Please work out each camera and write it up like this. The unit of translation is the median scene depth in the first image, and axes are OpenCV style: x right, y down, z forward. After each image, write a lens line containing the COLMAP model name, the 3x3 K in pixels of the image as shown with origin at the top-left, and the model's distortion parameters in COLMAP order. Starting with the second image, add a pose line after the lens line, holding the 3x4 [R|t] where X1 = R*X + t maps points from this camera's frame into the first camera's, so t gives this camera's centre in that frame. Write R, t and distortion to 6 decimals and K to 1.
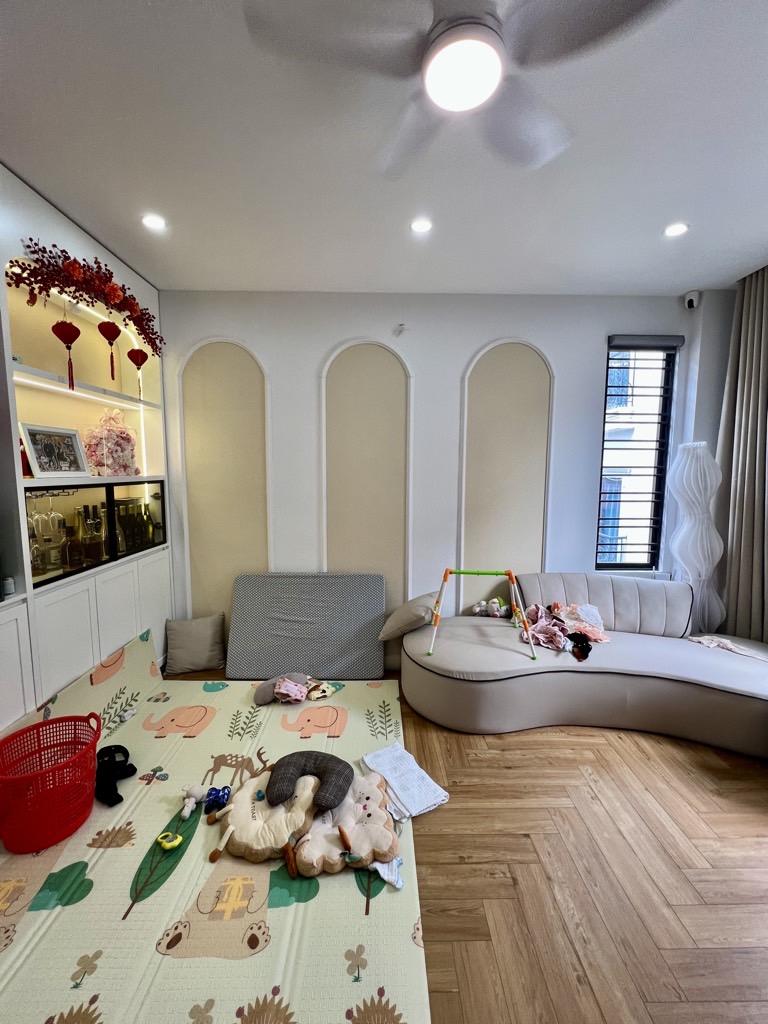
lens RADIAL K [[418.5, 0, 382.8], [0, 418.5, 511.6], [0, 0, 1]] dist [0.014019, 0.000038]
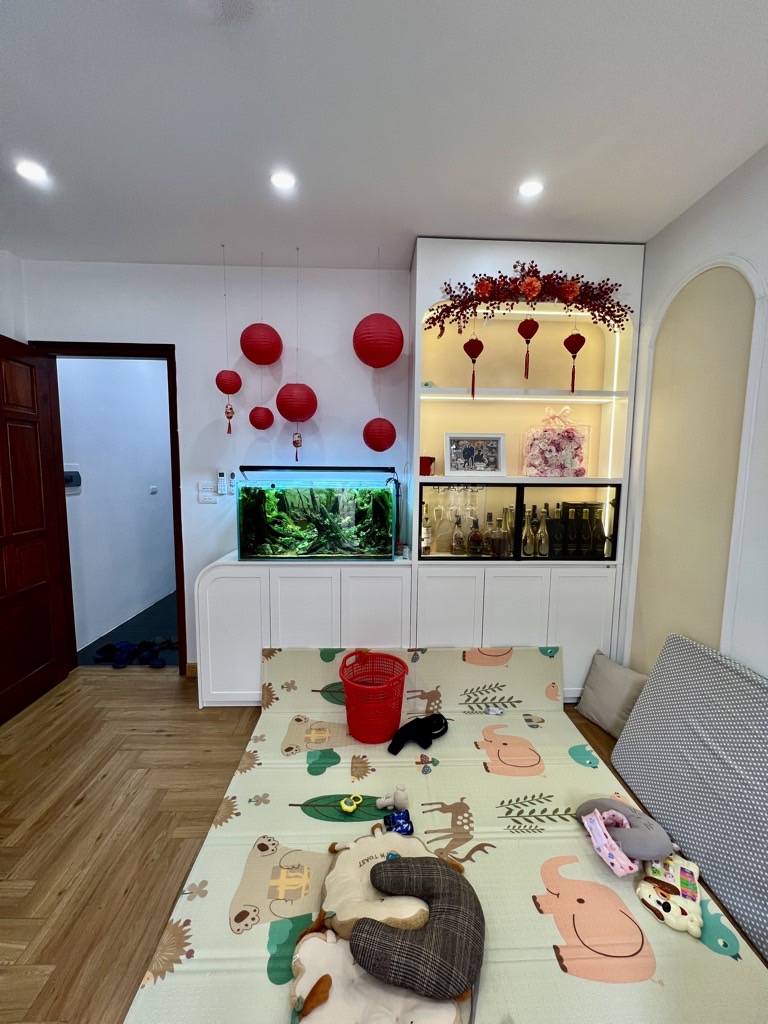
lens RADIAL K [[410.4, 0, 382.8], [0, 410.4, 514.1], [0, 0, 1]] dist [-0.001819, 0.000160]
pose [[0.020585, 0.104142, -0.994349, 0.352181], [-0.110046, 0.988753, 0.101277, -0.062699], [0.993713, 0.107339, 0.031814, 0.707010]]
